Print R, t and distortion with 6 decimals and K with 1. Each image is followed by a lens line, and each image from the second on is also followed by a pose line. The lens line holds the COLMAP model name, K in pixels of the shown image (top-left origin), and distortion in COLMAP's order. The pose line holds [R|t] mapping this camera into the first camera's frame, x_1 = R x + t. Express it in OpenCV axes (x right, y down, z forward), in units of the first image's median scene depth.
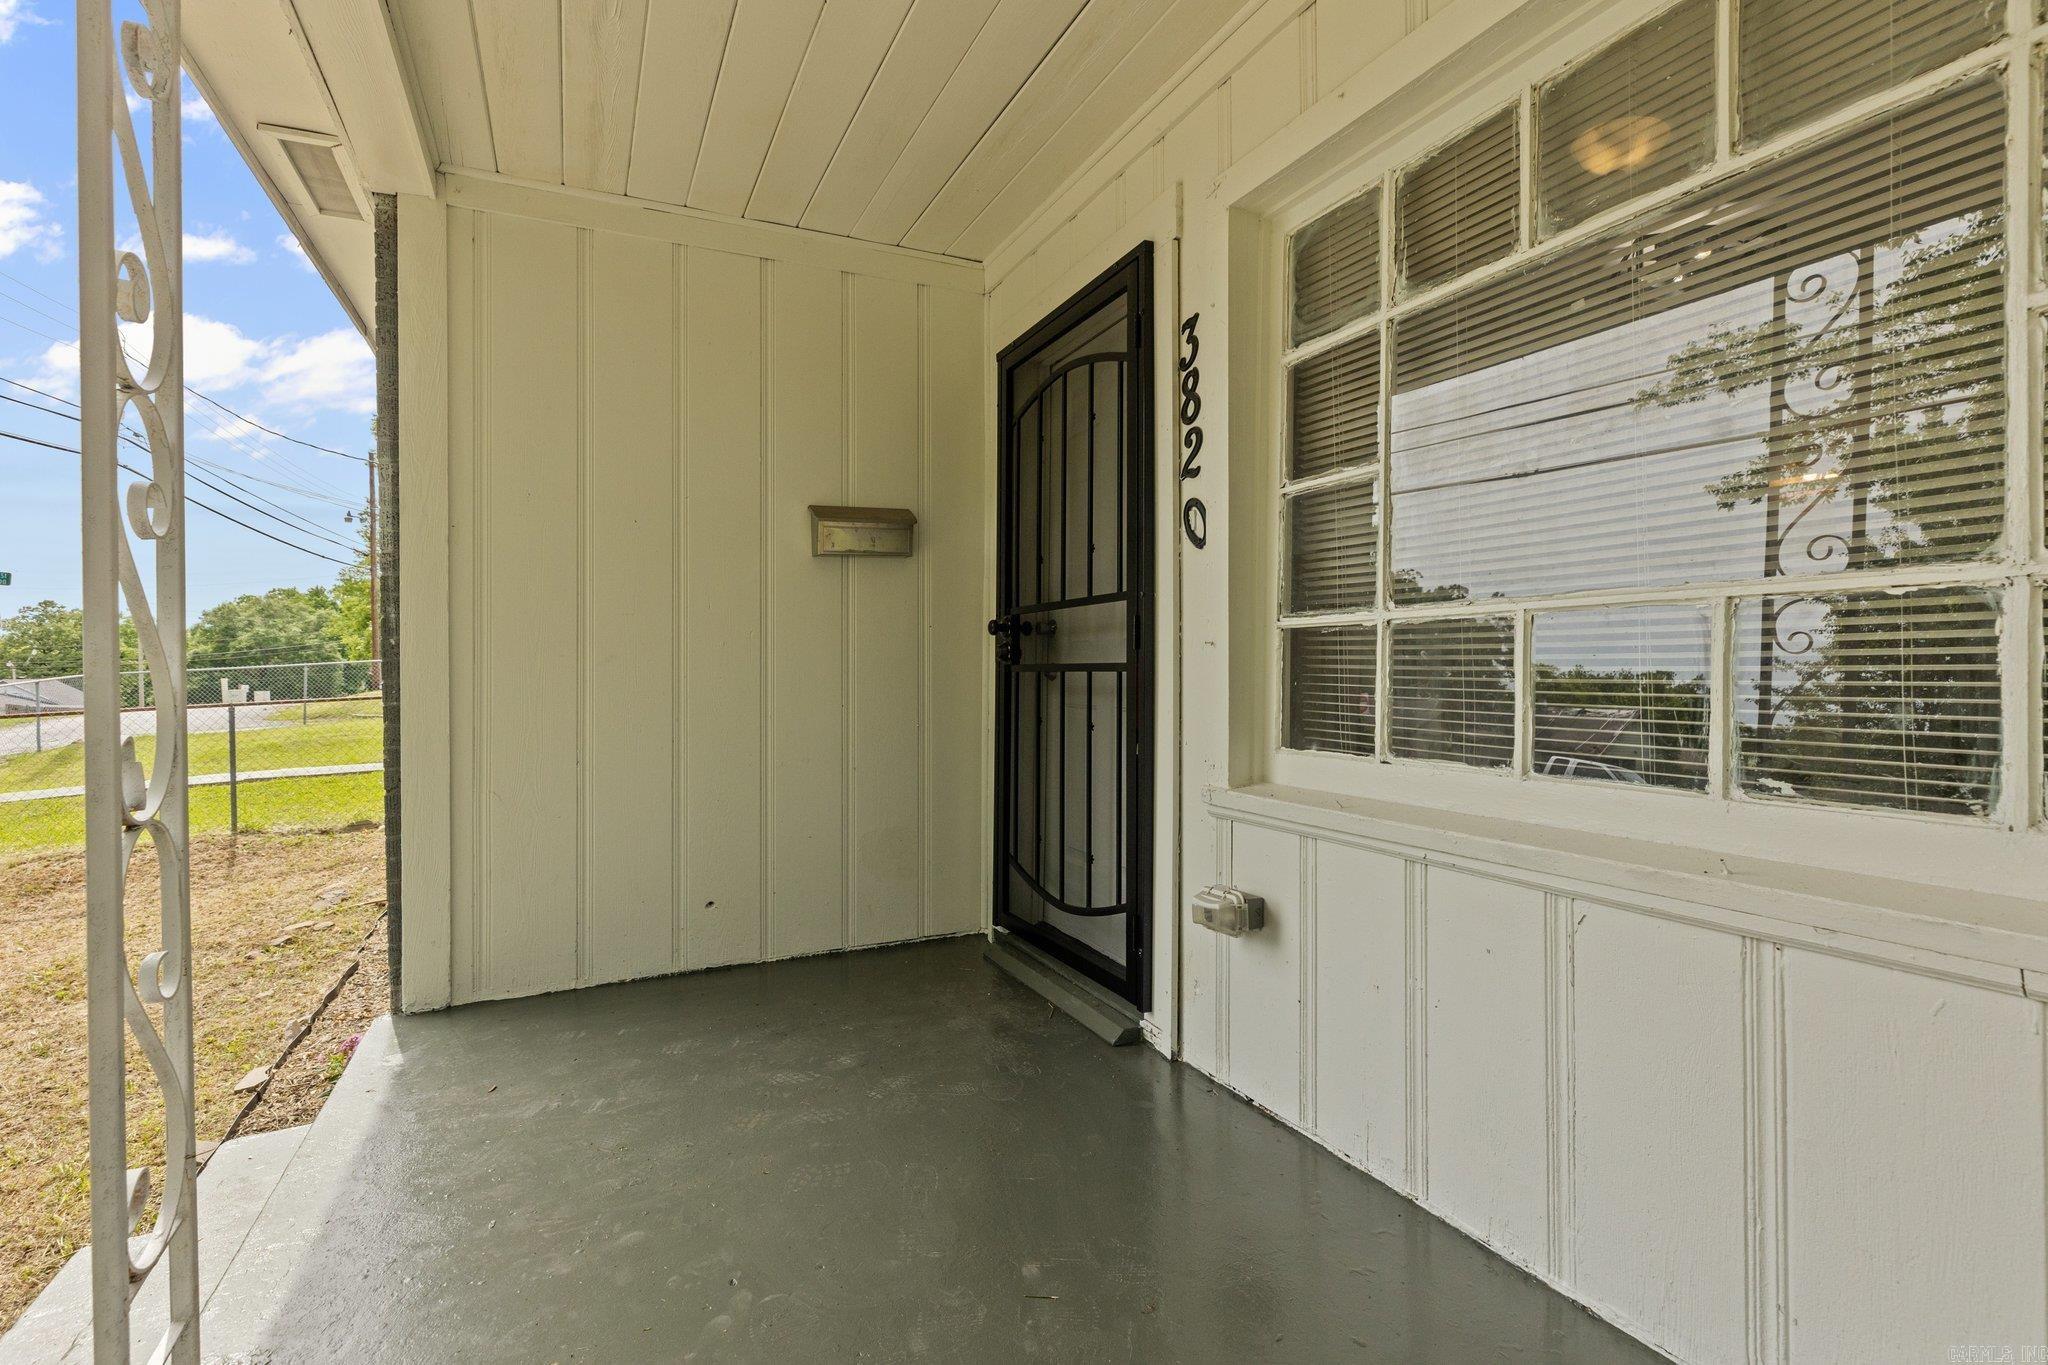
lens RADIAL K [[938.3, 0, 1021.3], [0, 938.3, 647.8], [0, 0, 1]] dist [0.003884, 0.000205]
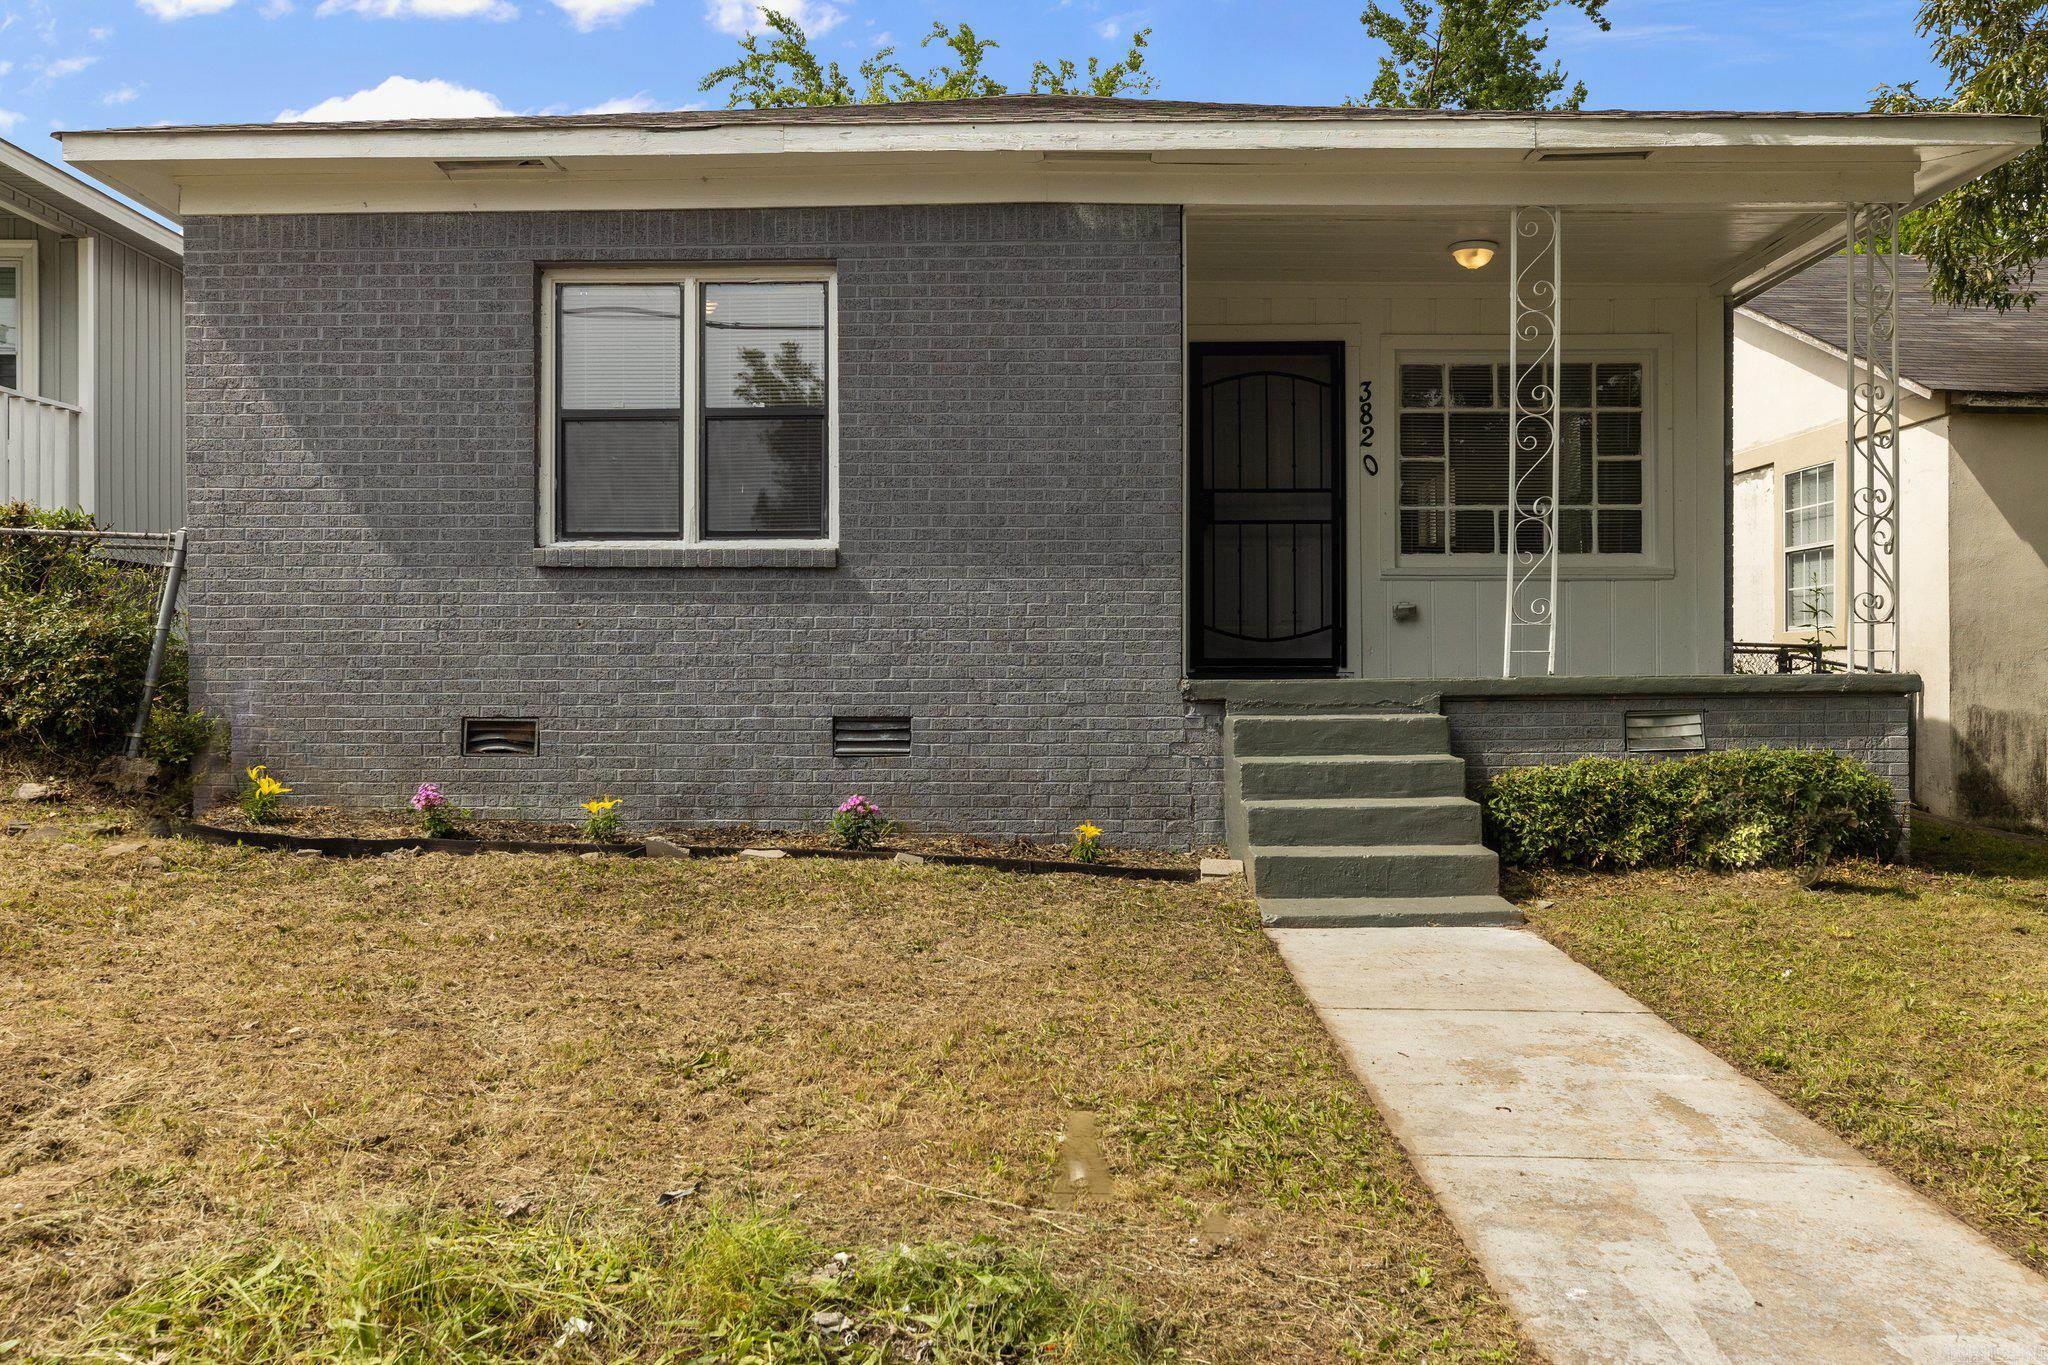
lens RADIAL K [[1550.3, 0, 1016.7], [0, 1550.3, 680.6], [0, 0, 1]] dist [0.004355, -0.005415]
pose [[0.434132, 0.008678, 0.900808, -3.882514], [-0.015257, 0.999881, -0.002280, 0.457462], [-0.900720, -0.012754, 0.434213, 0.049136]]
